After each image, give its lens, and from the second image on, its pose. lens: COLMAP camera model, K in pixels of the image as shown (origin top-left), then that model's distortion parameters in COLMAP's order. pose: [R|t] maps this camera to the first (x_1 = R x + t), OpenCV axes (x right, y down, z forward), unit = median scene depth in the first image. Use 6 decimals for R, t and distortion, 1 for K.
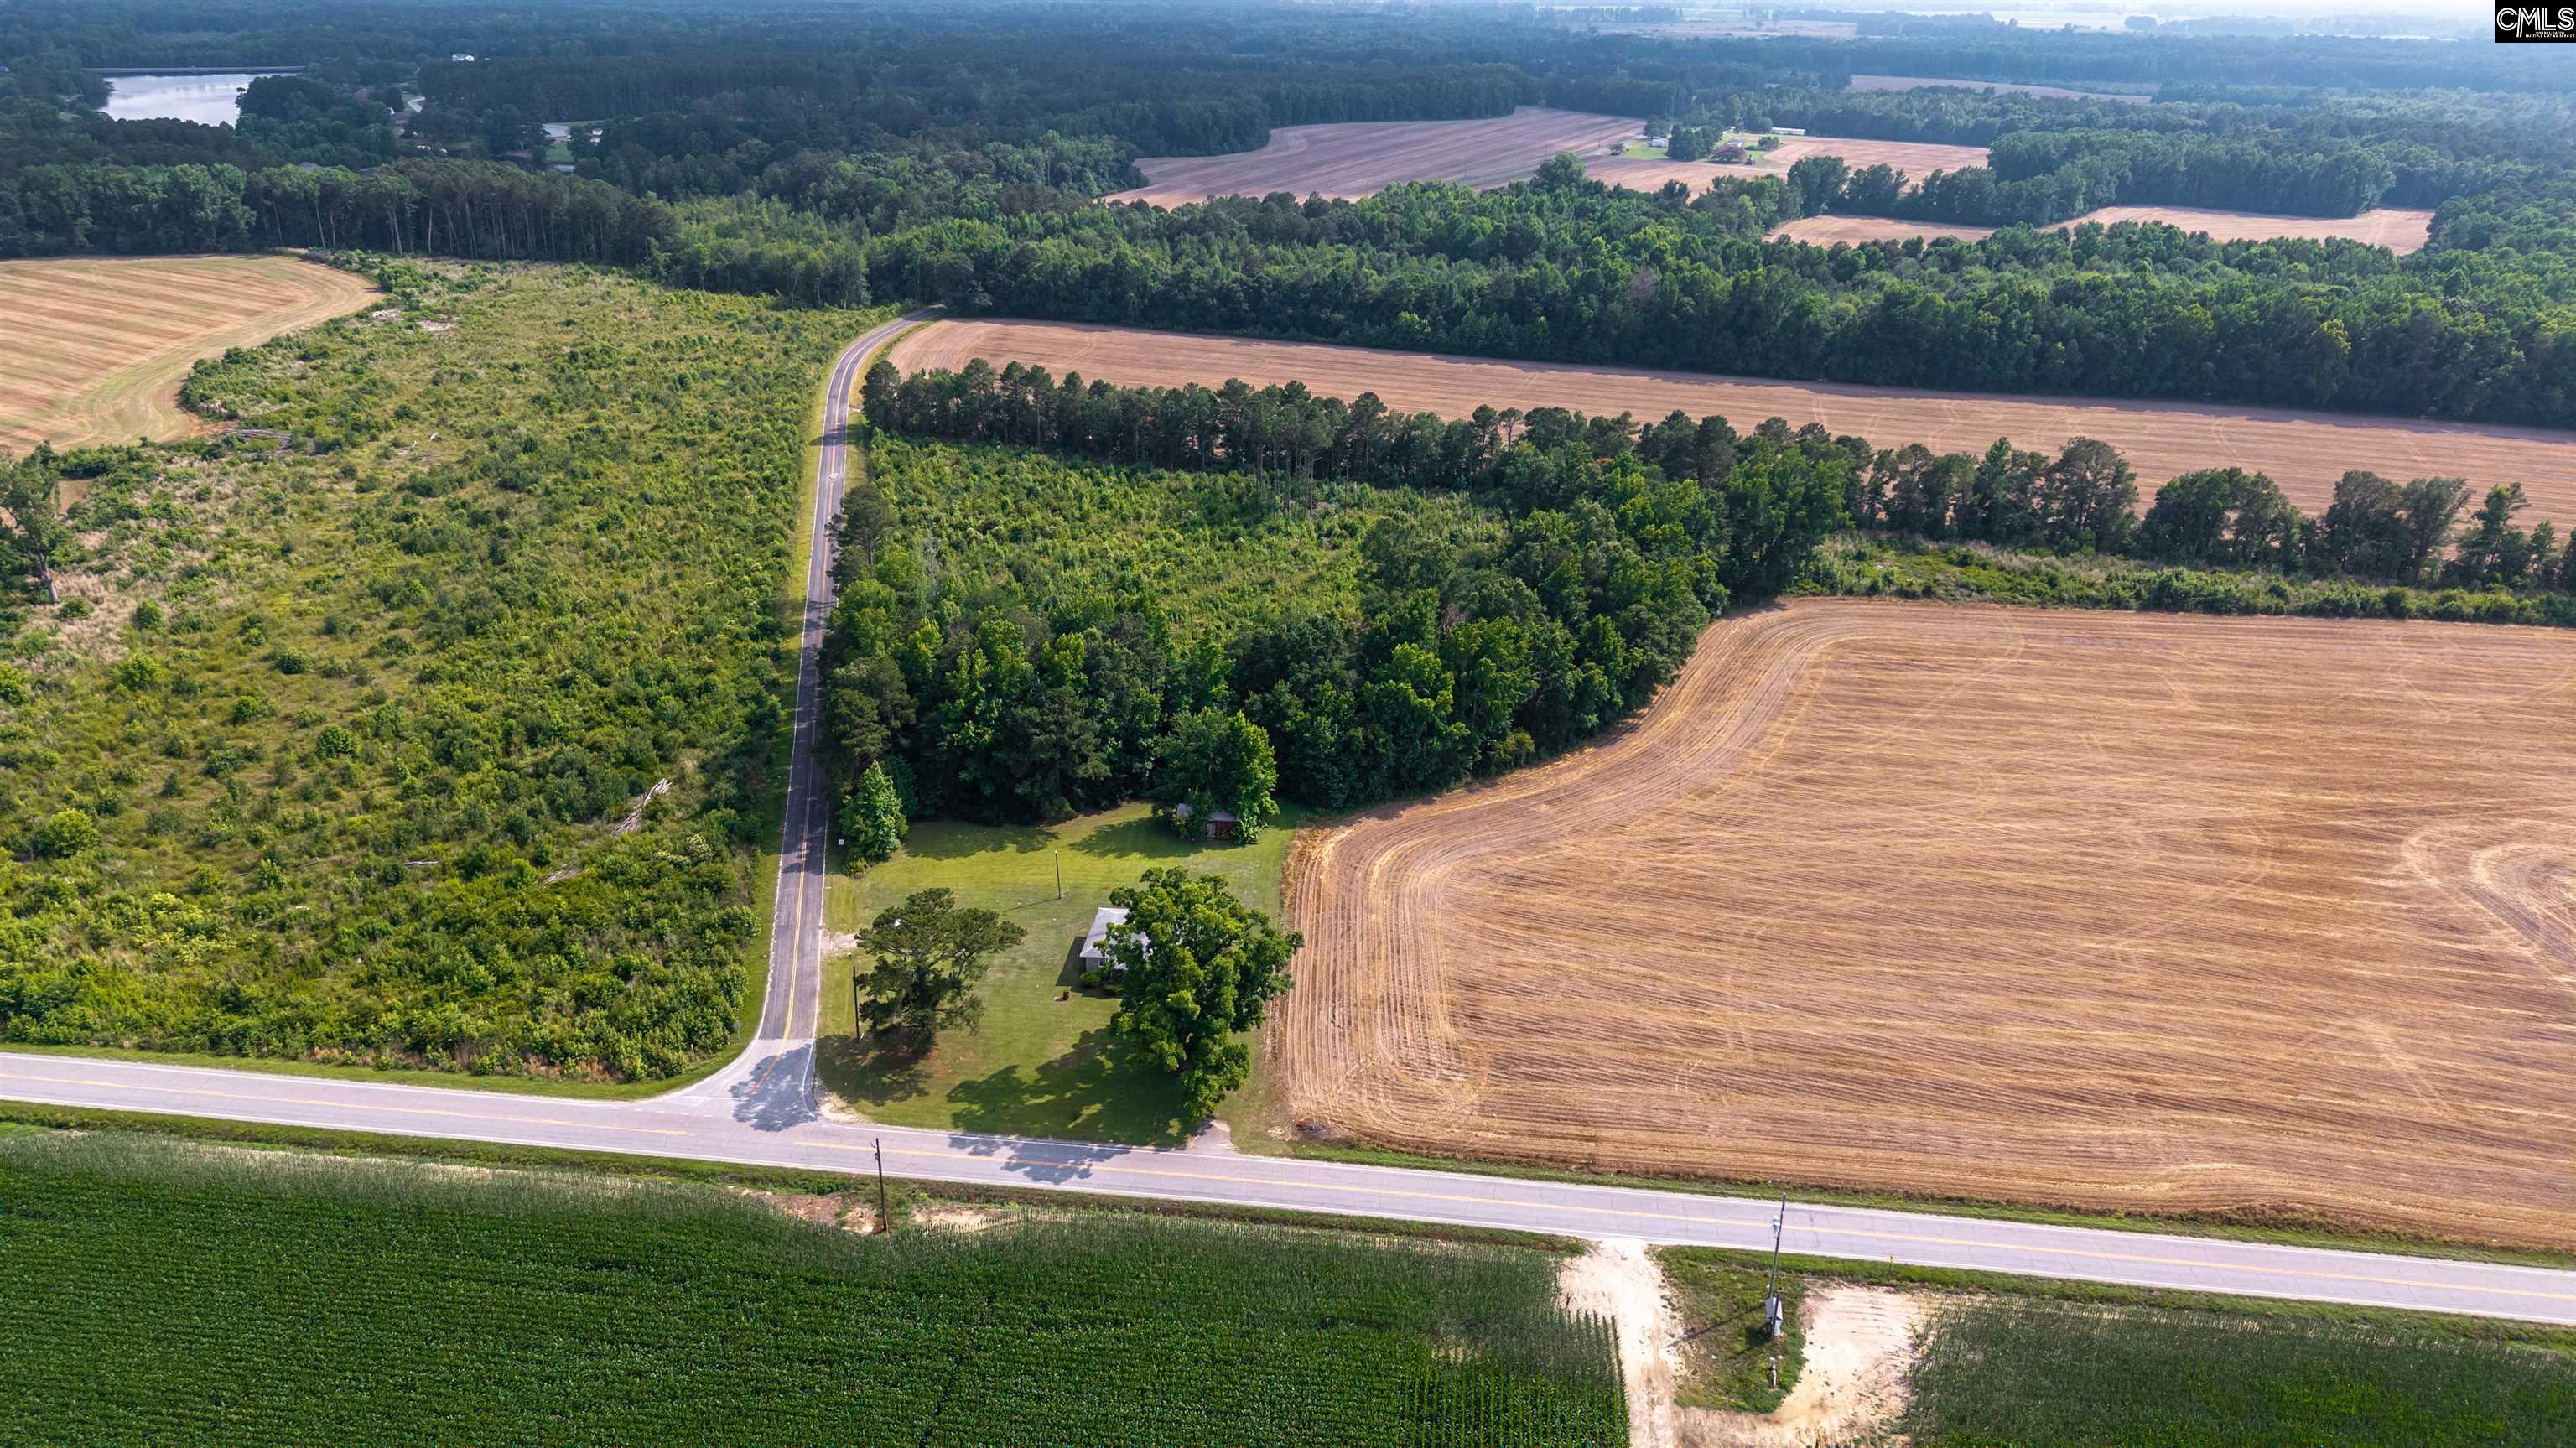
lens RADIAL K [[1714.0, 0, 1295.2], [0, 1714.0, 737.6], [0, 0, 1]] dist [0.031577, -0.040658]
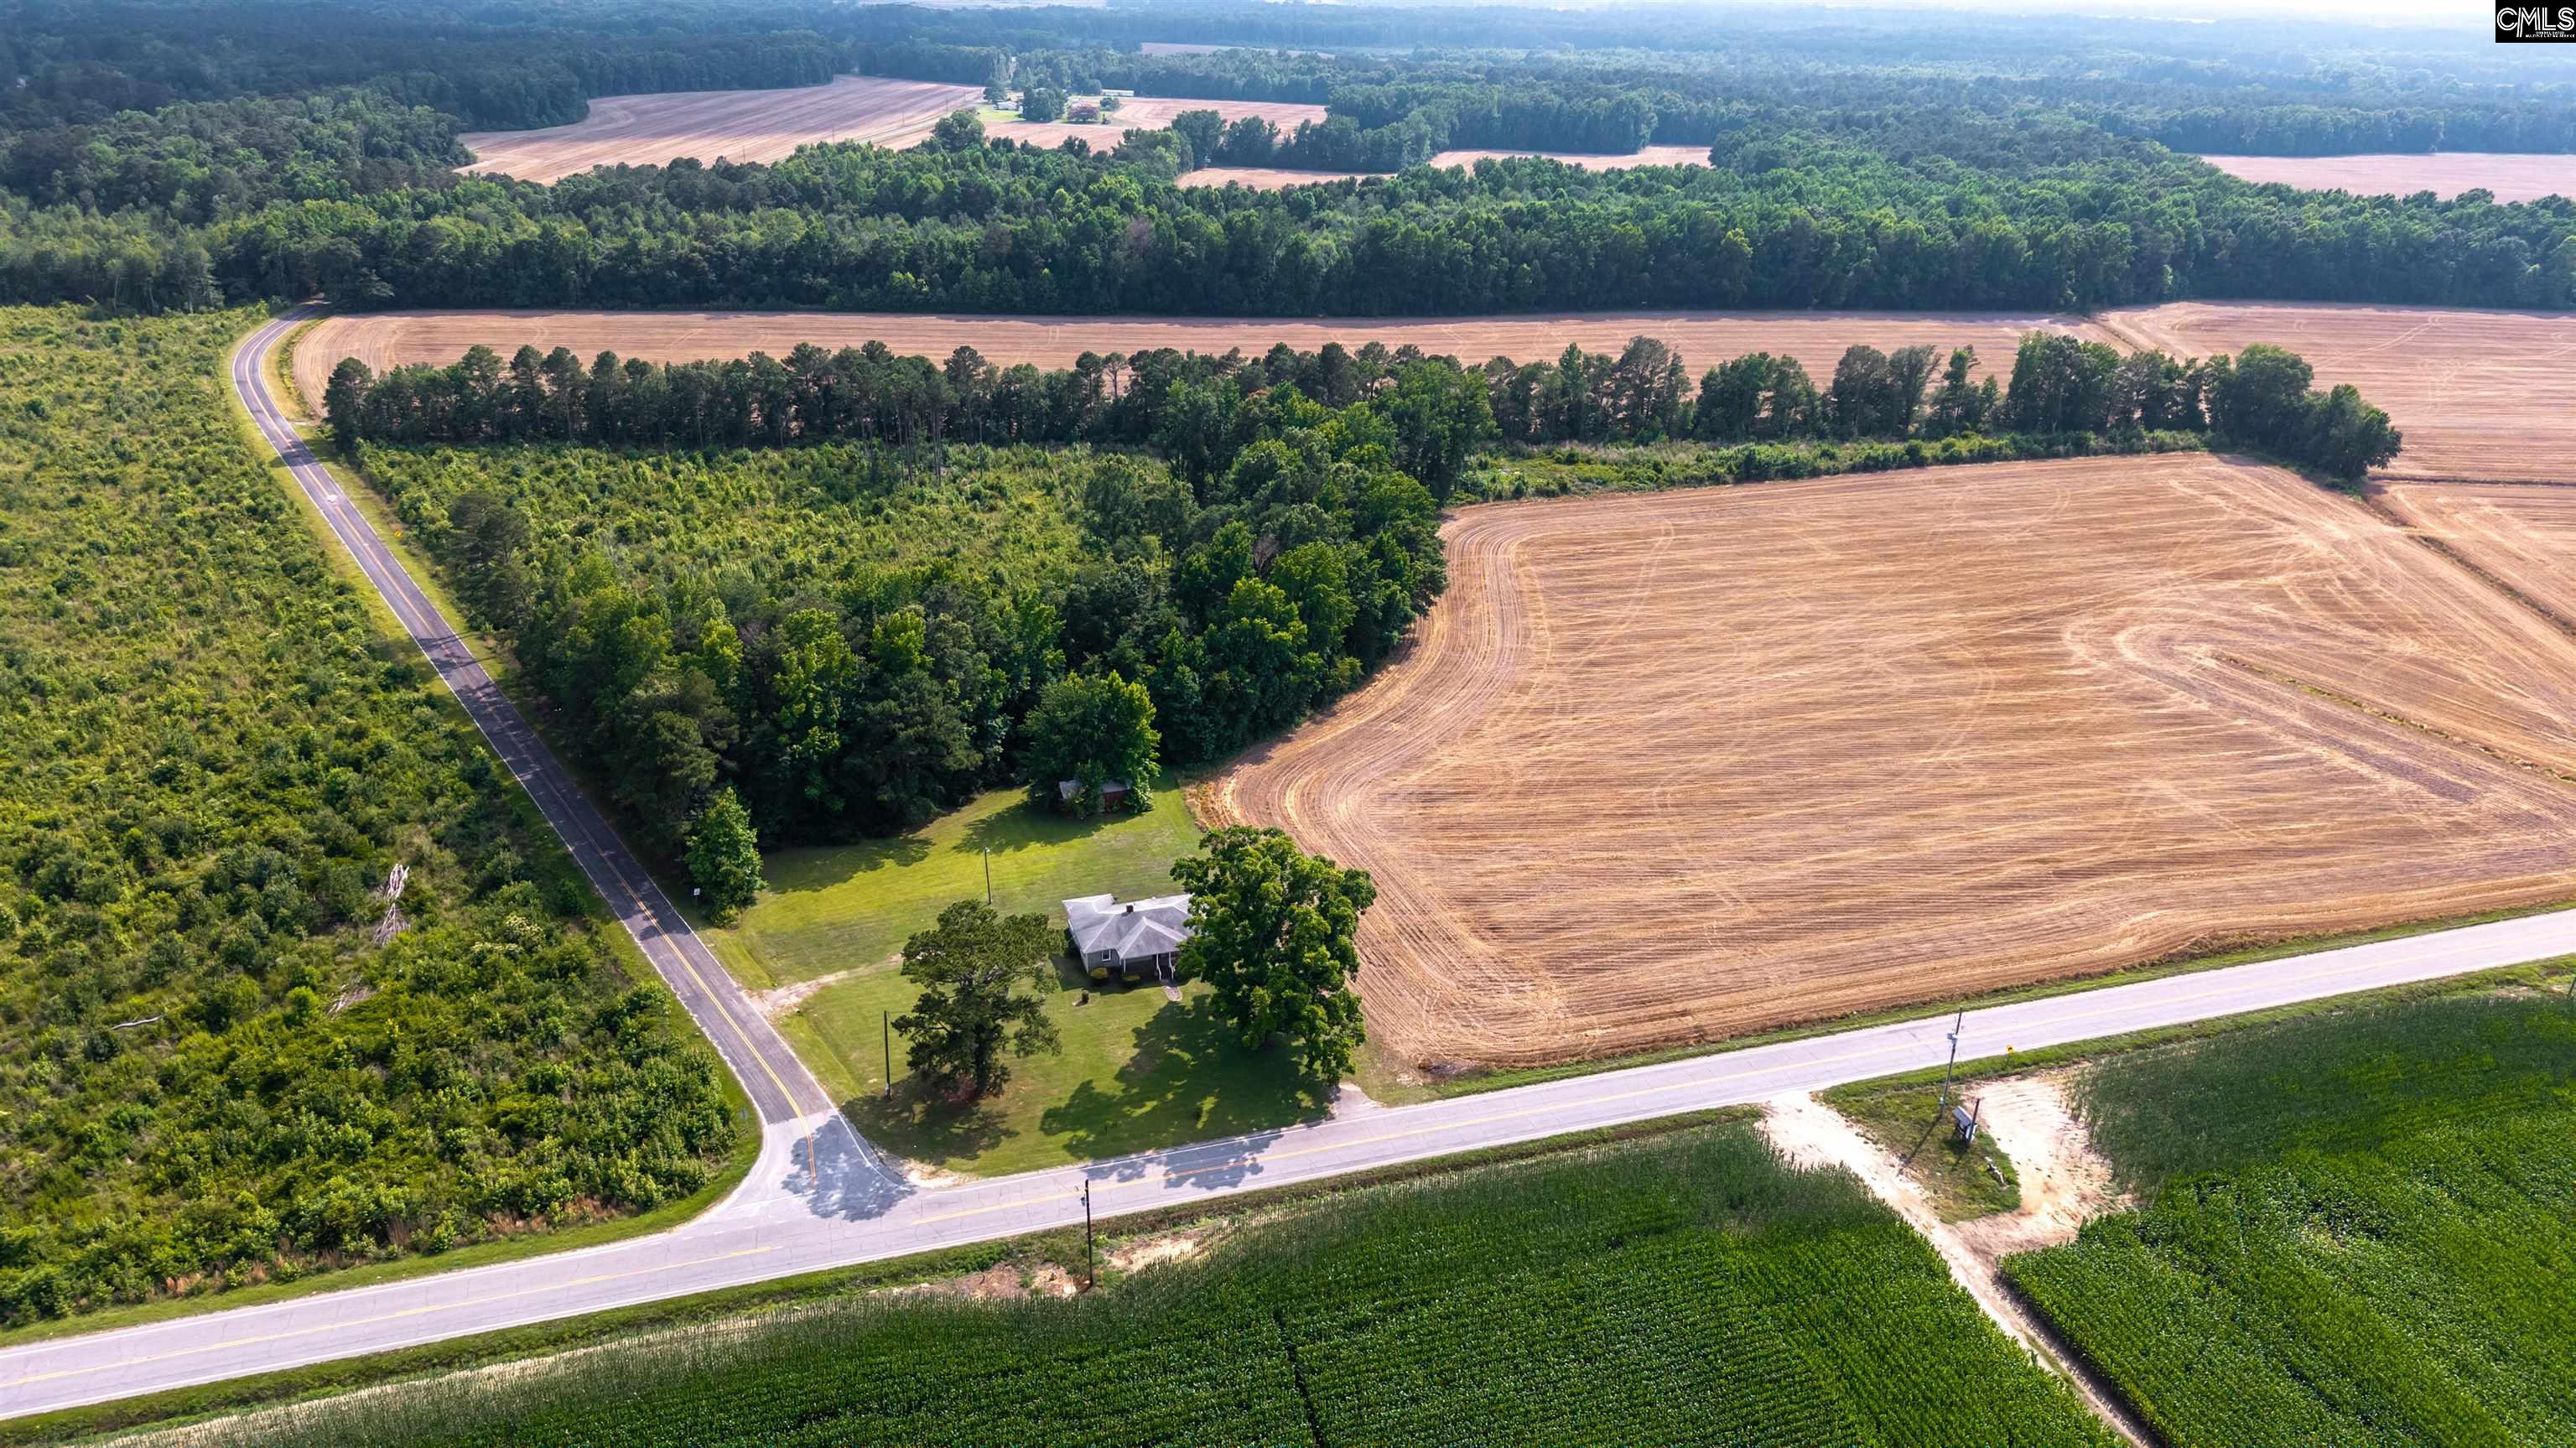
lens RADIAL K [[1714.0, 0, 1295.2], [0, 1714.0, 737.6], [0, 0, 1]] dist [0.031577, -0.040658]
pose [[0.915534, -0.159405, 0.369308, -0.282349], [0.155208, 0.987020, 0.041259, -0.002439], [-0.371091, 0.019545, 0.928391, 0.106842]]
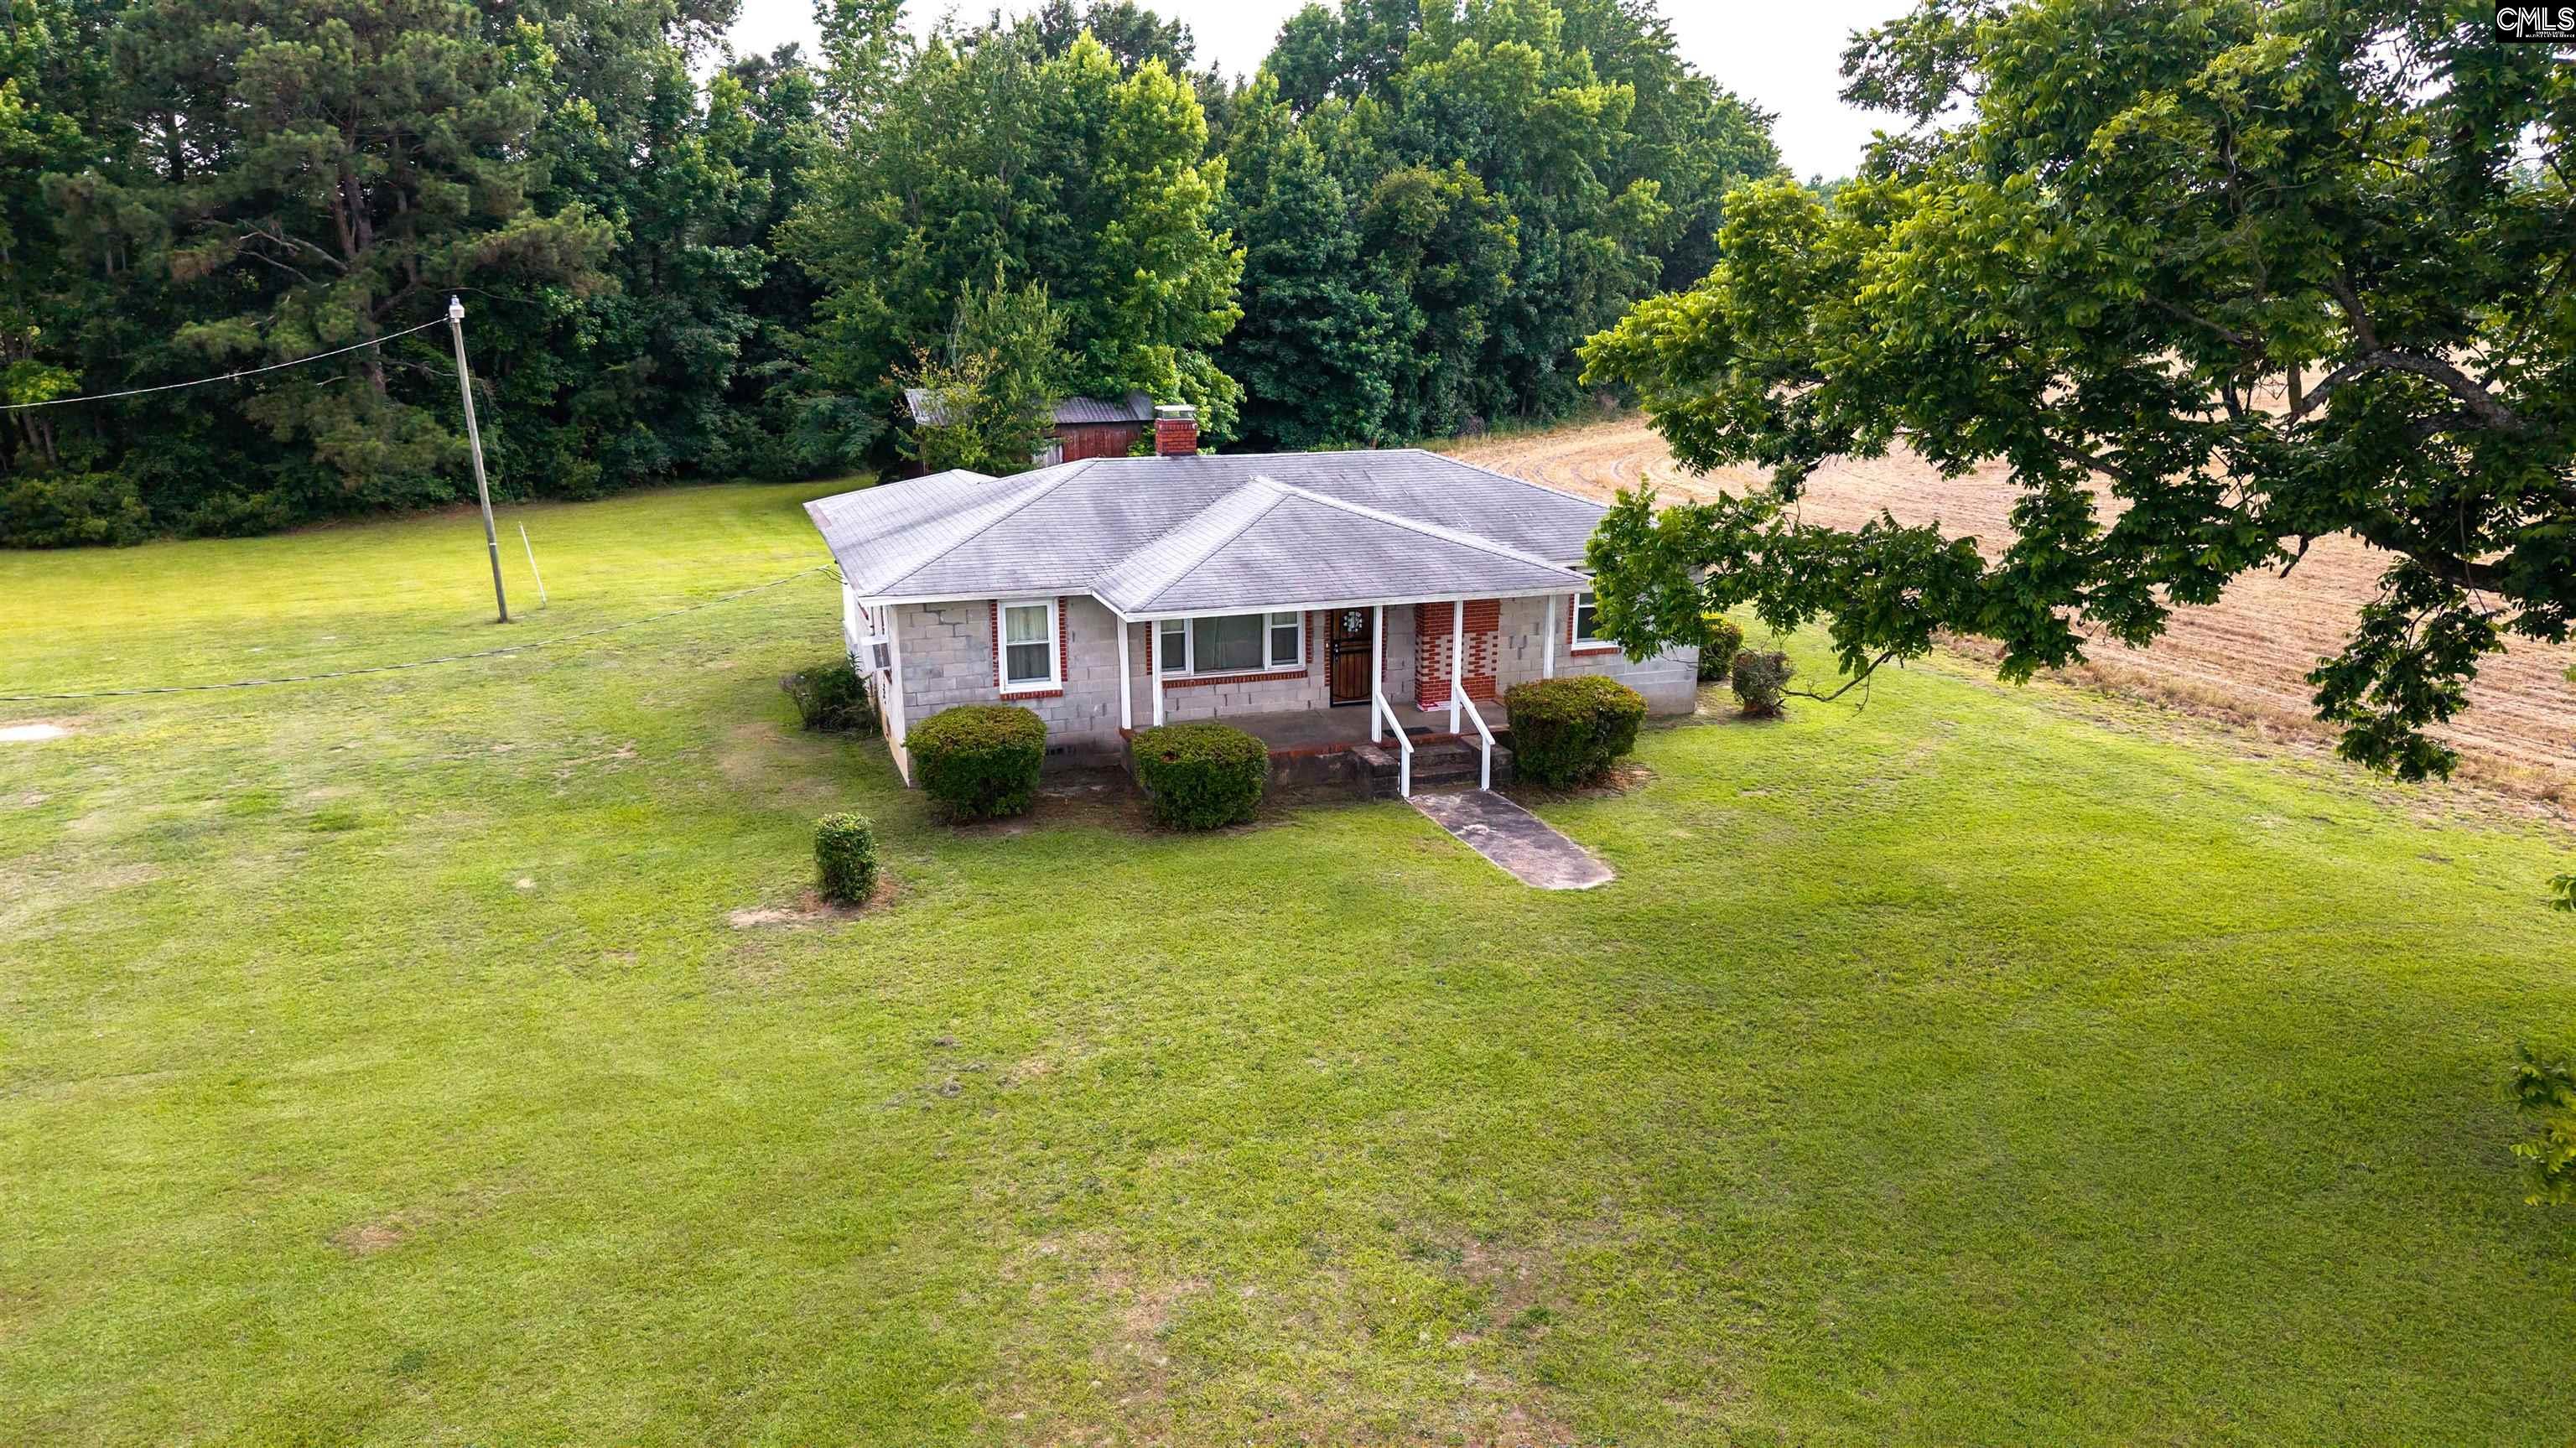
lens RADIAL K [[1714.0, 0, 1295.2], [0, 1714.0, 737.6], [0, 0, 1]] dist [0.031577, -0.040658]
pose [[0.909080, -0.121961, 0.398370, -0.124734], [0.179238, 0.977670, -0.109707, 0.131679], [-0.376095, 0.171136, 0.910640, 0.732590]]
